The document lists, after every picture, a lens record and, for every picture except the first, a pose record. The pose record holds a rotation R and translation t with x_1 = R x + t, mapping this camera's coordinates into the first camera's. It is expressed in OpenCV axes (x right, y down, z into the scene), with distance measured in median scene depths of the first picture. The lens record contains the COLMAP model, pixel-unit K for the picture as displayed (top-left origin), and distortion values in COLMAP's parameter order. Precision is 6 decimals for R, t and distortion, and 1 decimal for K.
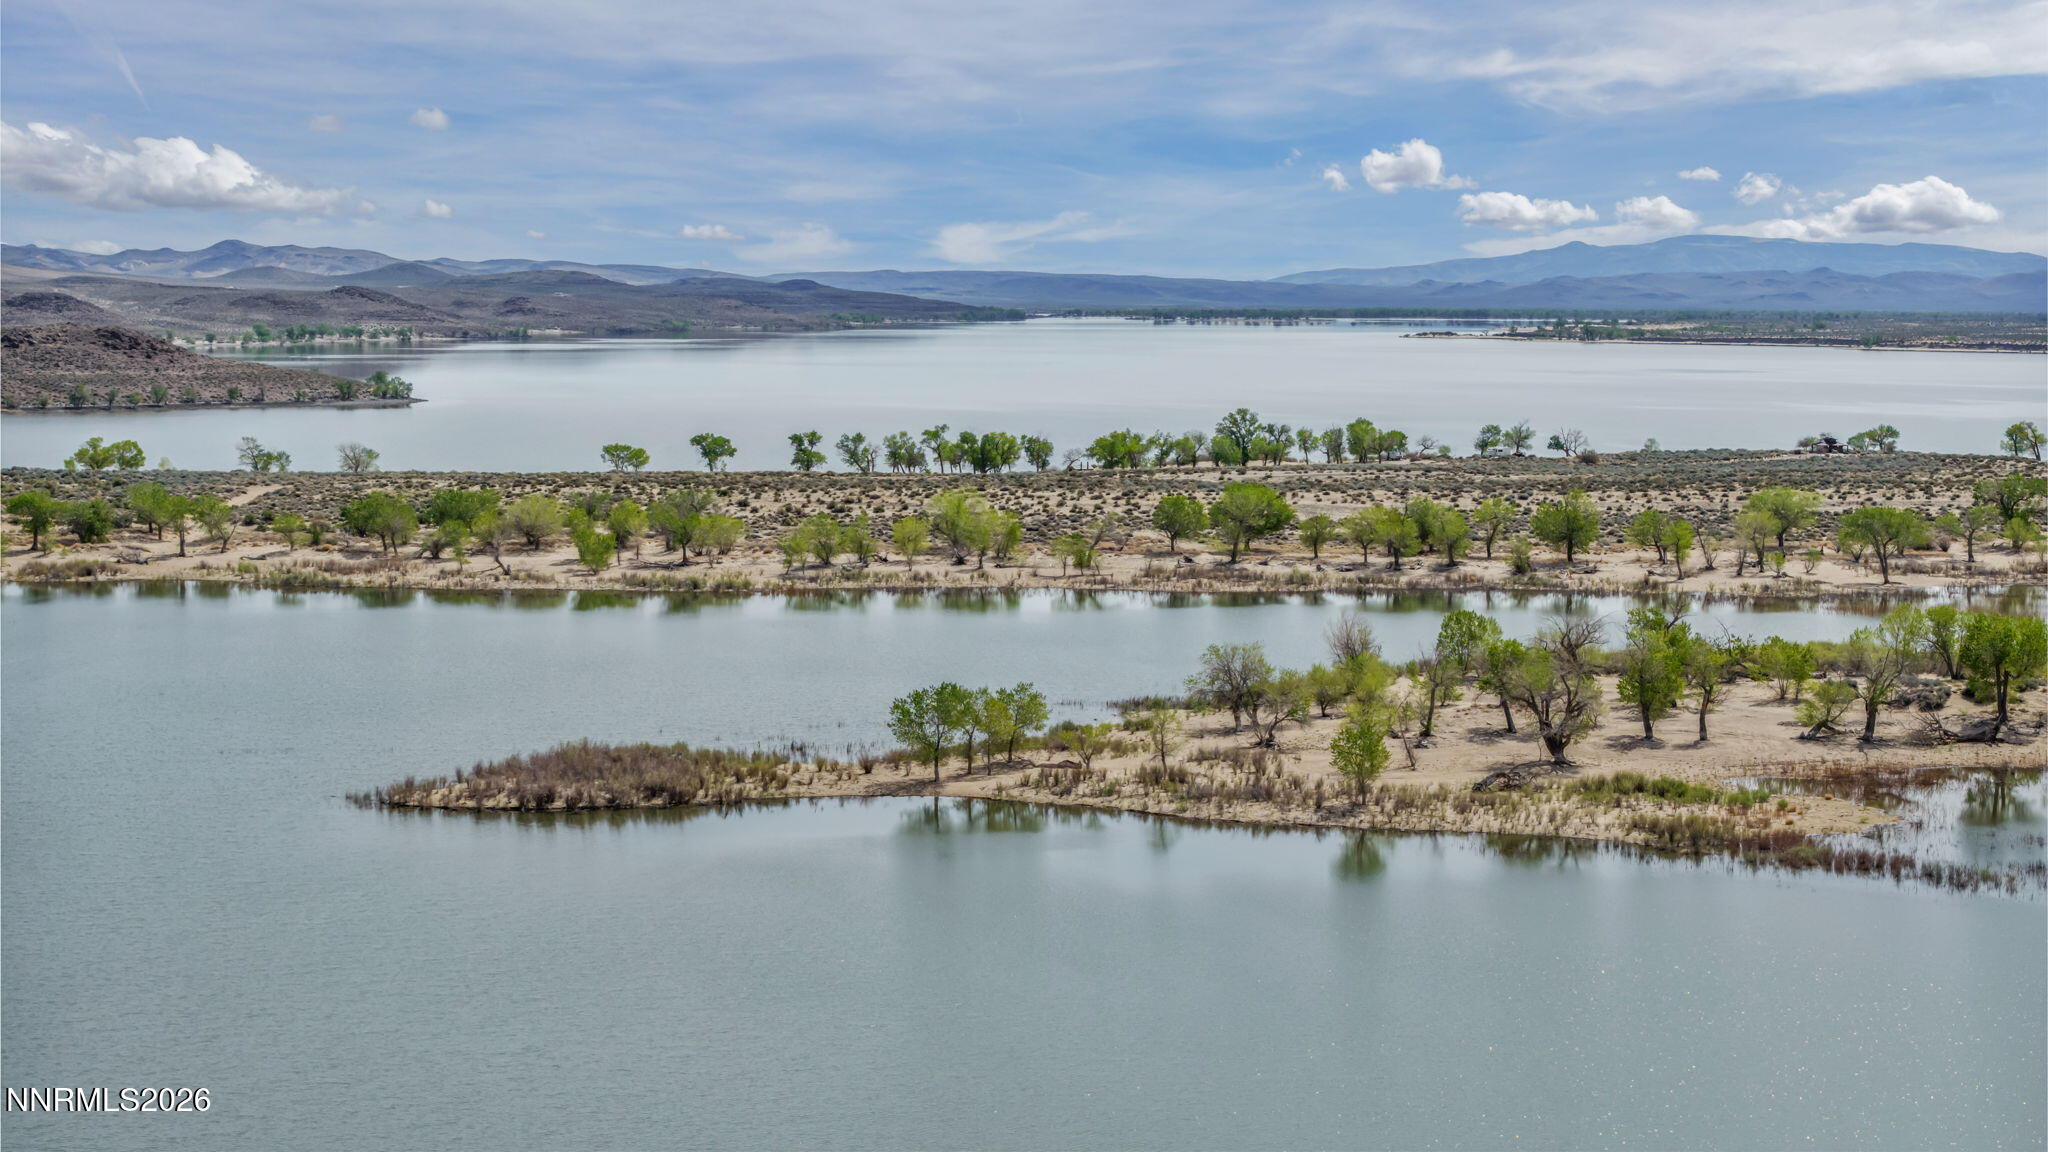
lens RADIAL K [[4082.9, 0, 1031.9], [0, 4082.9, 575.4], [0, 0, 1]] dist [-0.026452, 0.151890]
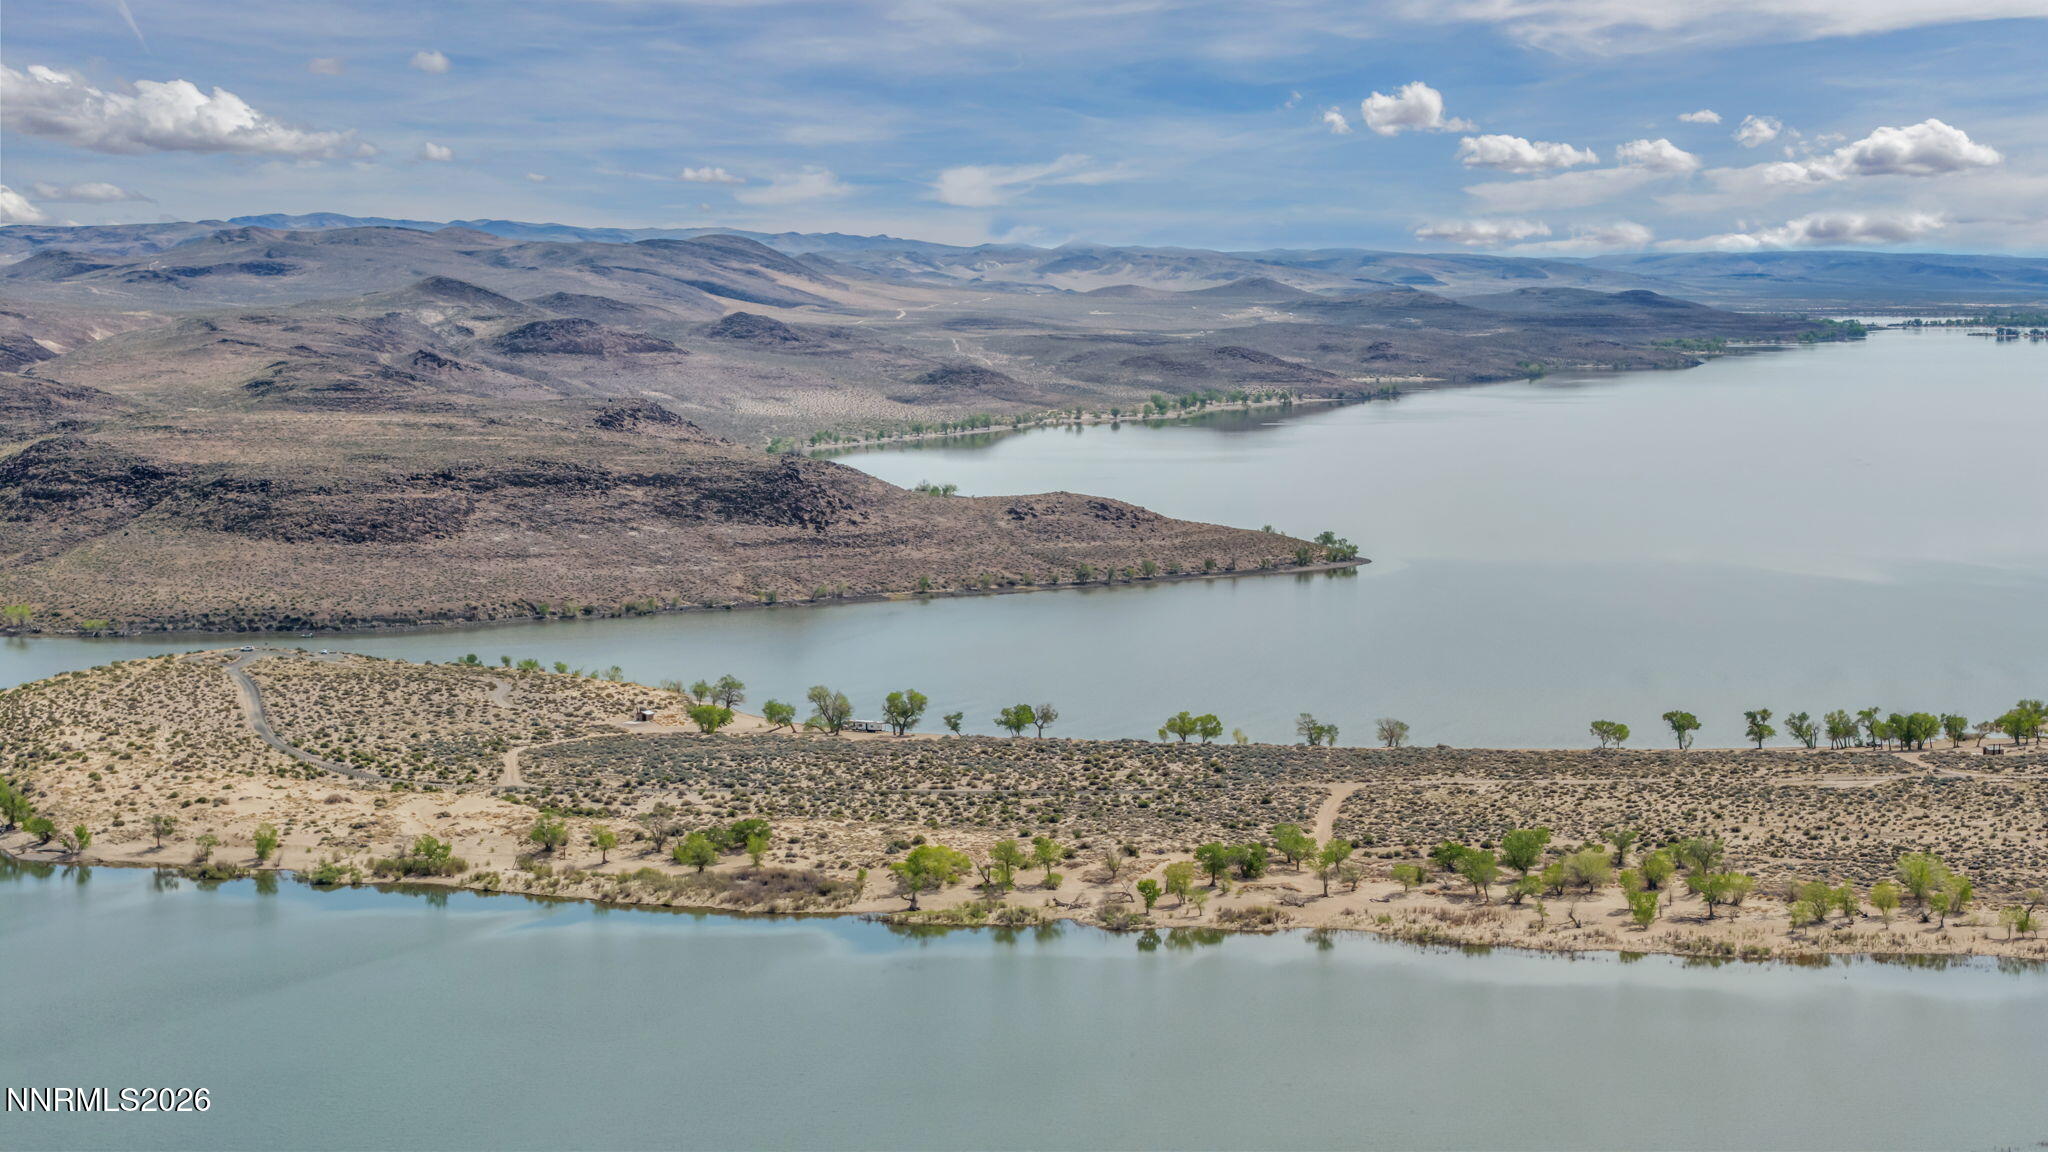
lens RADIAL K [[4082.9, 0, 1031.9], [0, 4082.9, 575.4], [0, 0, 1]] dist [-0.026452, 0.151890]
pose [[0.980181, 0.011280, -0.197783, -0.027836], [-0.009620, 0.999910, 0.009349, -0.083764], [0.197871, -0.007261, 0.980201, -0.223302]]
